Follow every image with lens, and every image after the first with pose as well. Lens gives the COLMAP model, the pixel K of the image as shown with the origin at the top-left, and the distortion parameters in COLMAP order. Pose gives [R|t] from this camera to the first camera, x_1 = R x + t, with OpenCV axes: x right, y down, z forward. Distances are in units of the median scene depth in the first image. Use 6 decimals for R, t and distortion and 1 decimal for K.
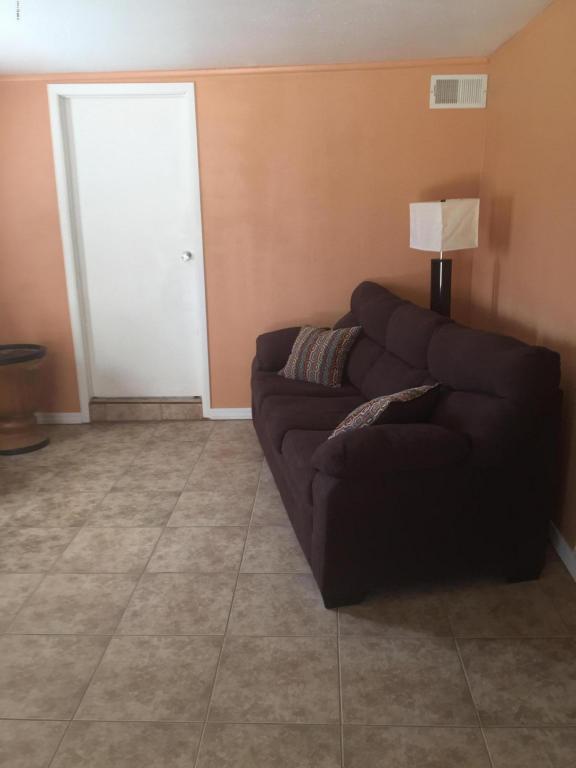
lens RADIAL K [[644.9, 0, 316.2], [0, 644.9, 362.7], [0, 0, 1]] dist [0.075935, -0.094479]
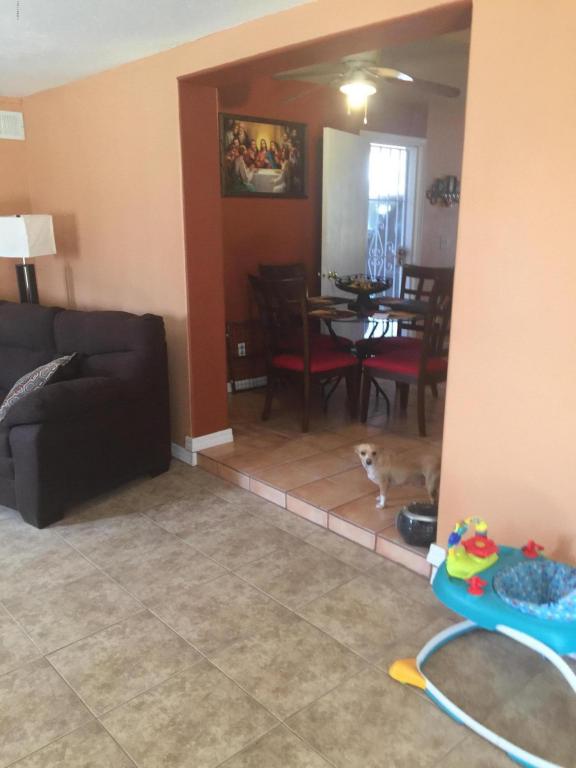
lens RADIAL K [[644.5, 0, 302.7], [0, 644.5, 384.0], [0, 0, 1]] dist [0.080657, -0.117033]
pose [[0.708208, -0.167299, 0.685895, -0.463535], [0.165297, 0.983807, 0.069289, 0.089946], [-0.686380, 0.064305, 0.724394, -0.327797]]
